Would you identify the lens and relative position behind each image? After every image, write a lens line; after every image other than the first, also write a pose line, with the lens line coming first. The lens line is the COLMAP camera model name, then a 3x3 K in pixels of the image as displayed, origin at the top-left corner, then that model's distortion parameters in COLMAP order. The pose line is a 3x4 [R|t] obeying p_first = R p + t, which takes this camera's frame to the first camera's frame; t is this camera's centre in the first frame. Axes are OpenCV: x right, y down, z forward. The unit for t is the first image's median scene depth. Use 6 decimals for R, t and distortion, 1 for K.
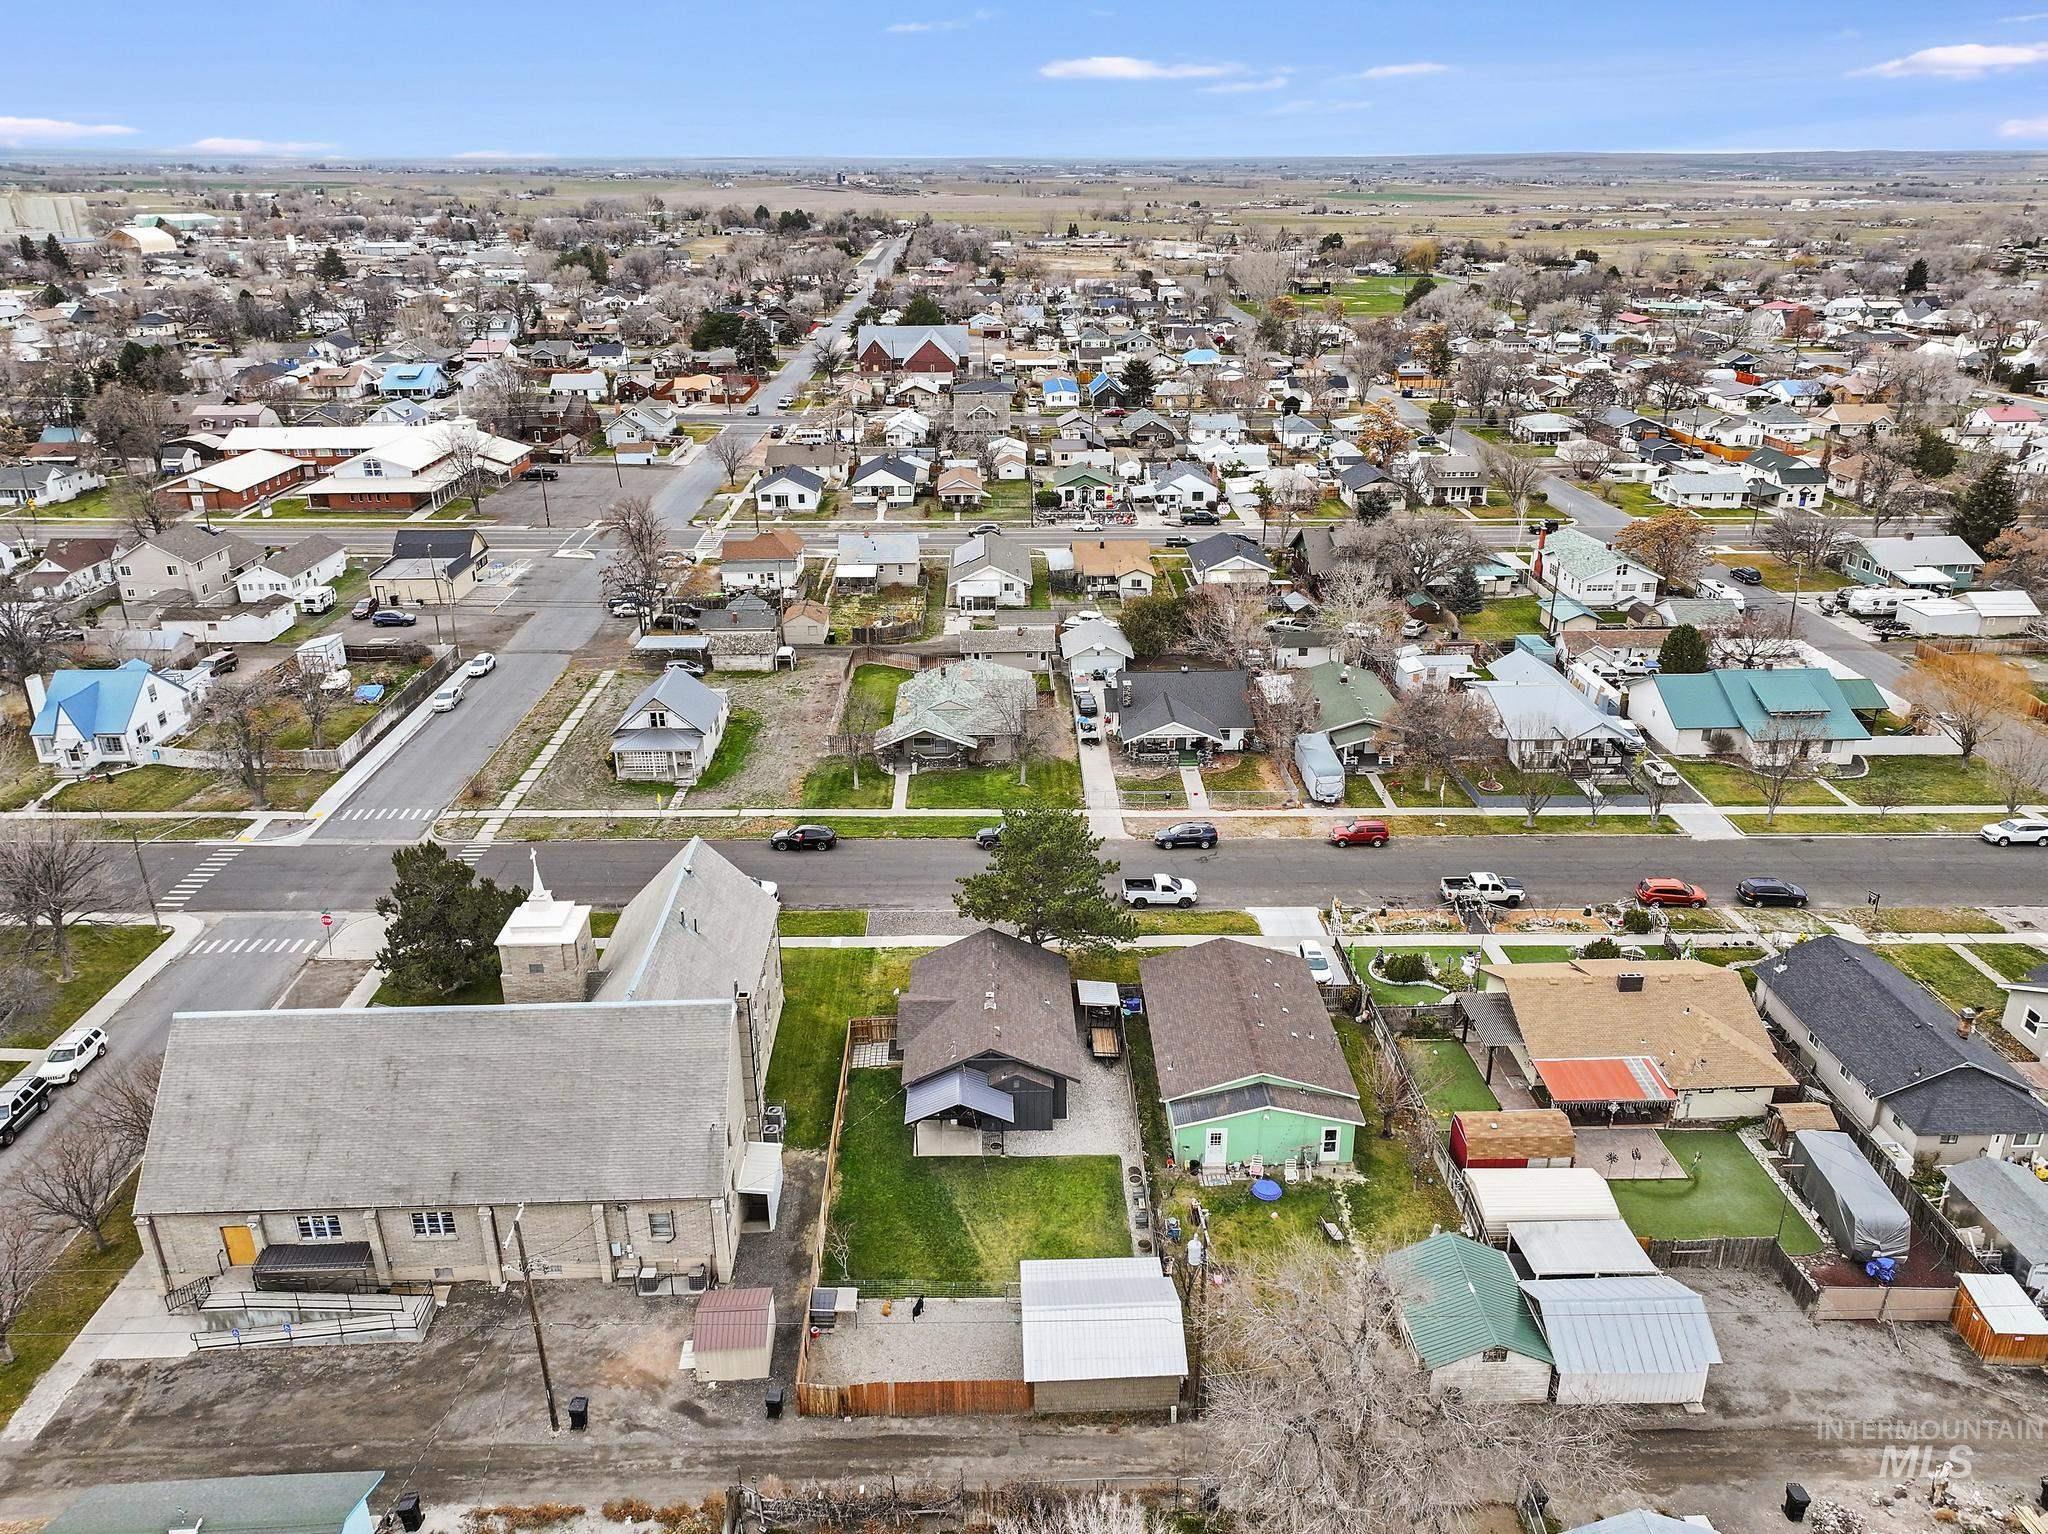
lens RADIAL K [[1465.2, 0, 1026.8], [0, 1465.2, 736.1], [0, 0, 1]] dist [0.012108, -0.002560]
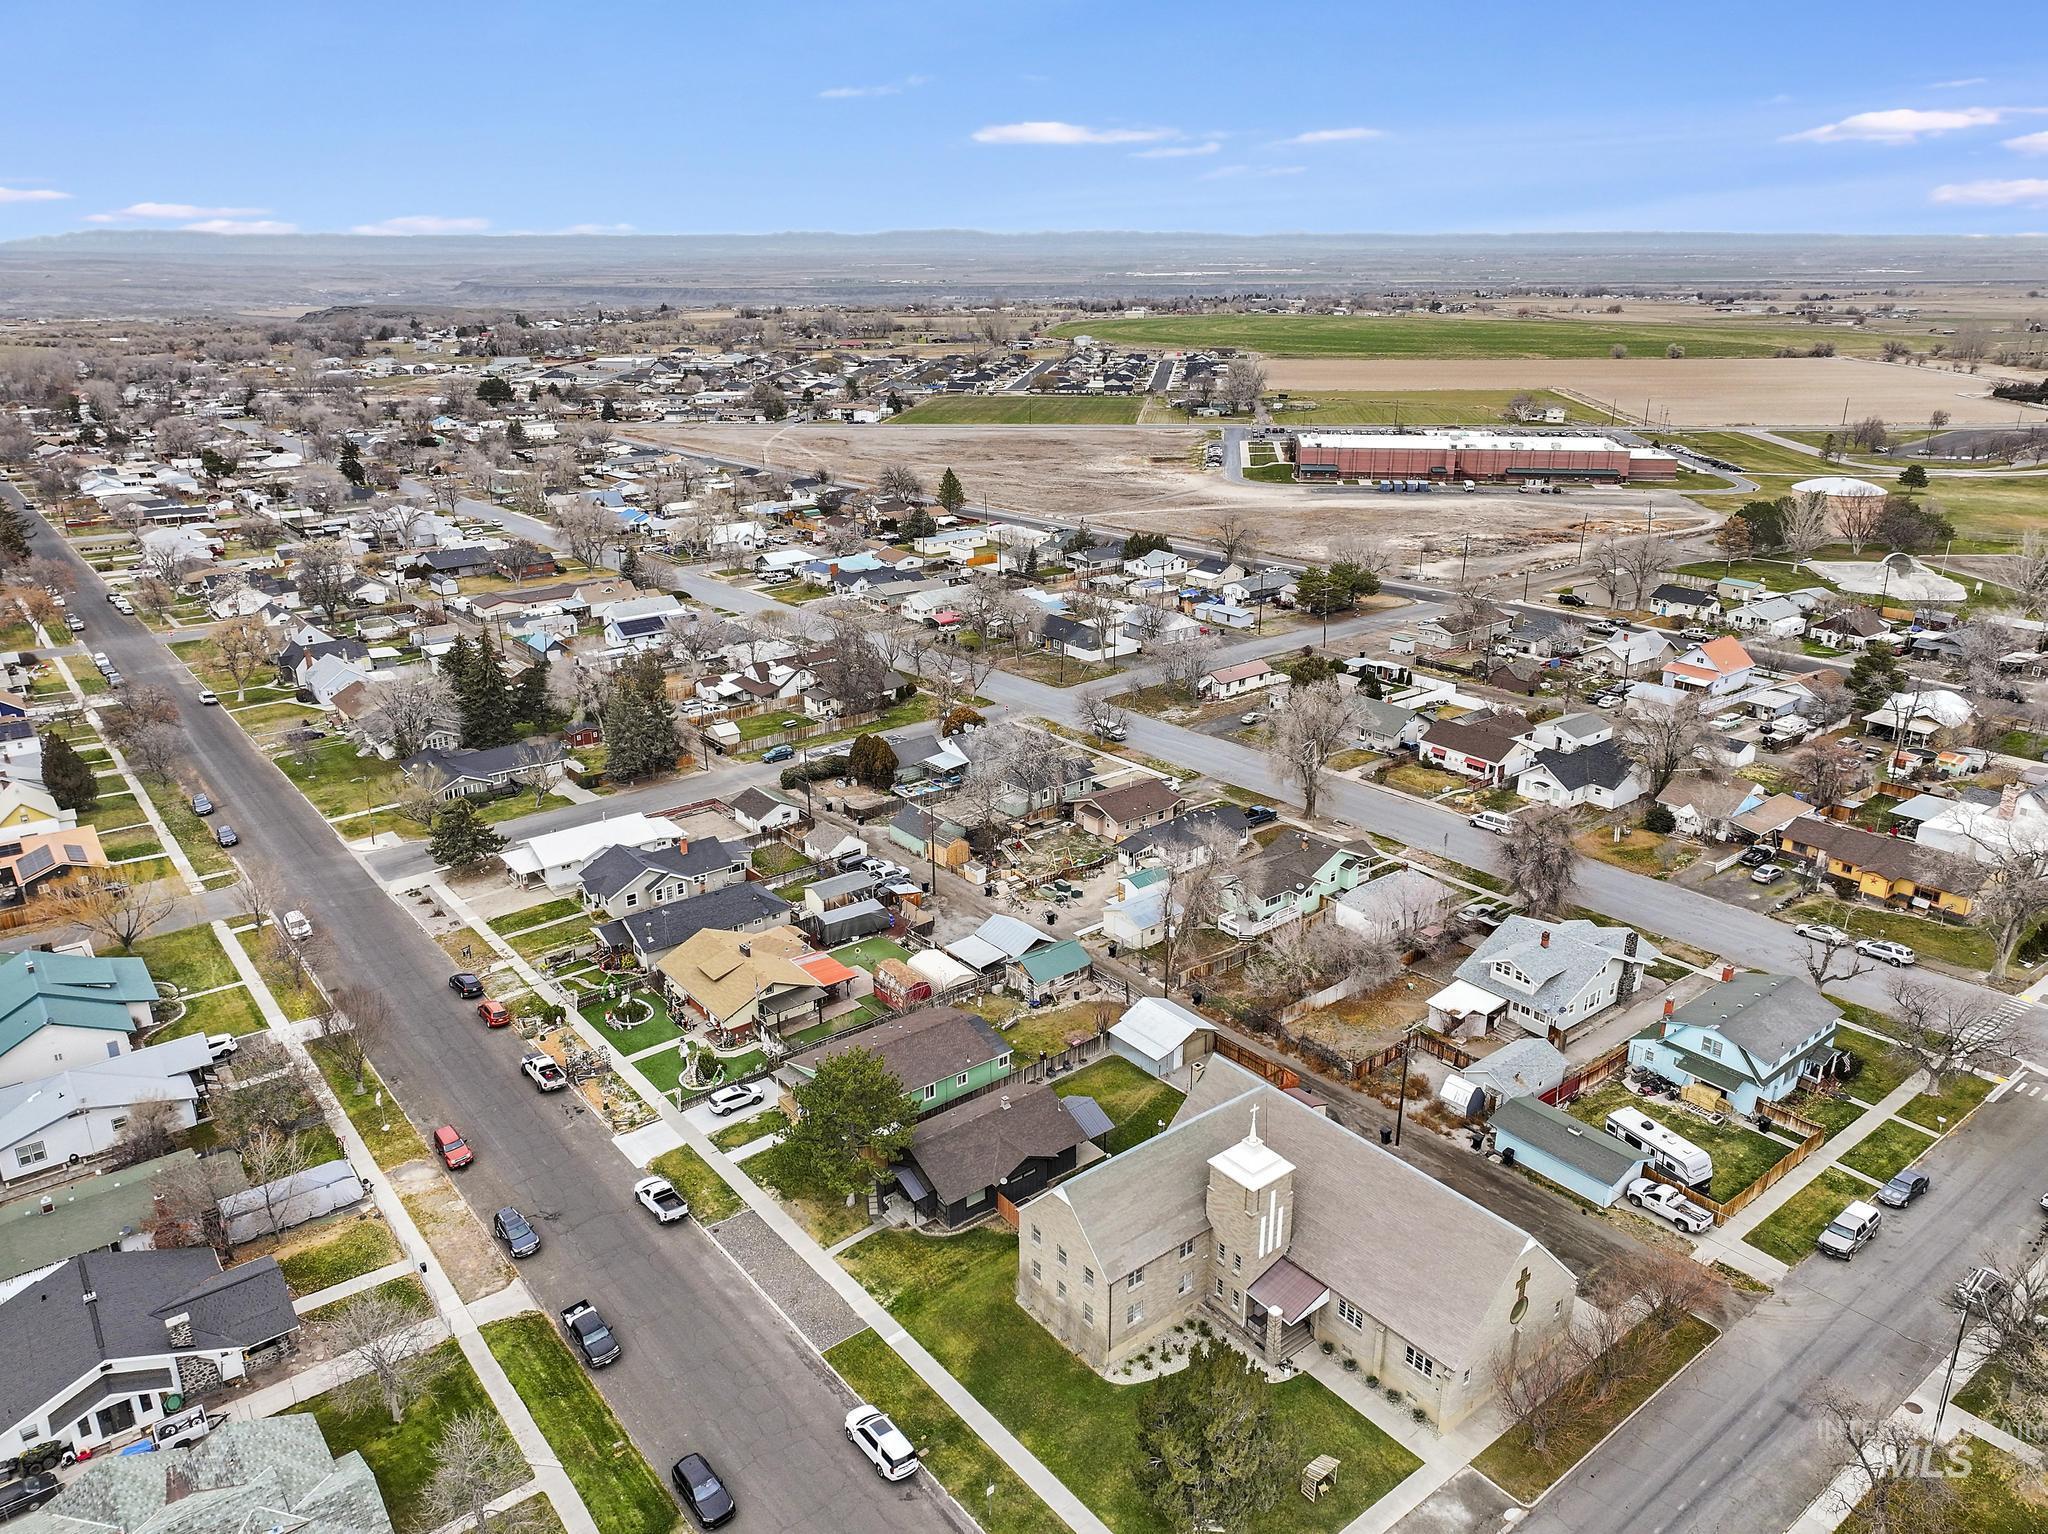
lens RADIAL K [[1465.2, 0, 1022.6], [0, 1465.2, 745.3], [0, 0, 1]] dist [0.012108, -0.002560]
pose [[-0.590197, -0.252624, 0.766713, -0.680090], [0.300476, 0.812780, 0.499102, -0.522218], [-0.749254, 0.524947, -0.403793, 0.930487]]
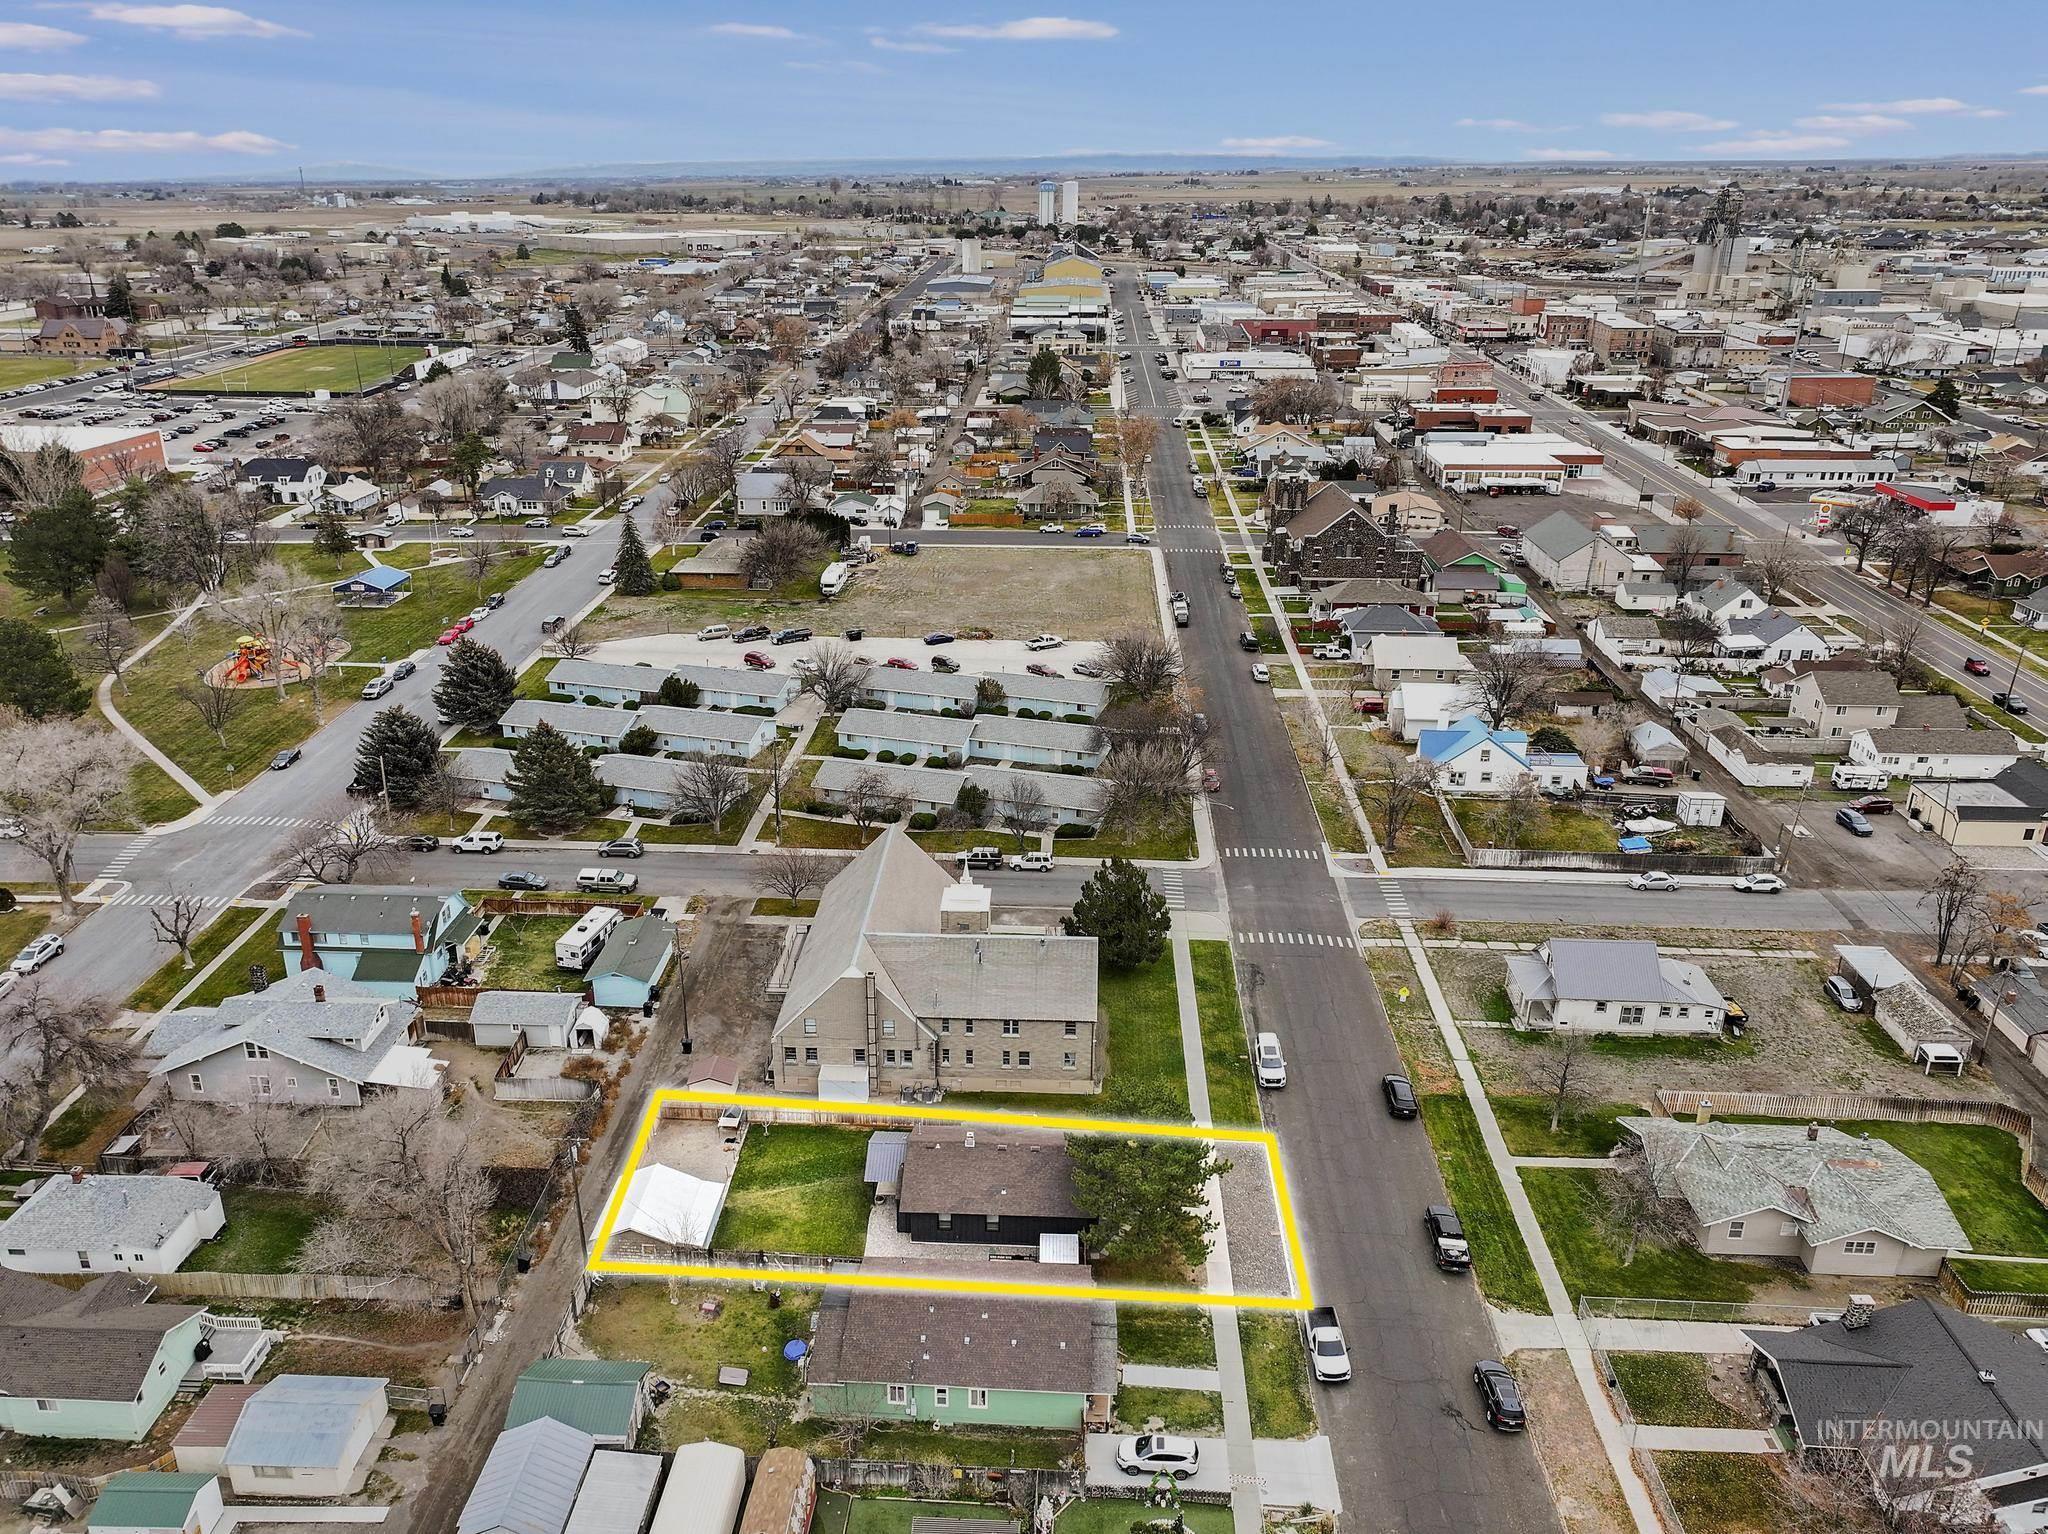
lens RADIAL K [[1465.2, 0, 1021.2], [0, 1465.2, 748.6], [0, 0, 1]] dist [0.012108, -0.002560]
pose [[-0.069933, 0.366902, -0.927627, 0.679936], [-0.362728, 0.856897, 0.366272, -0.388869], [0.929267, 0.362091, 0.073160, 0.566140]]
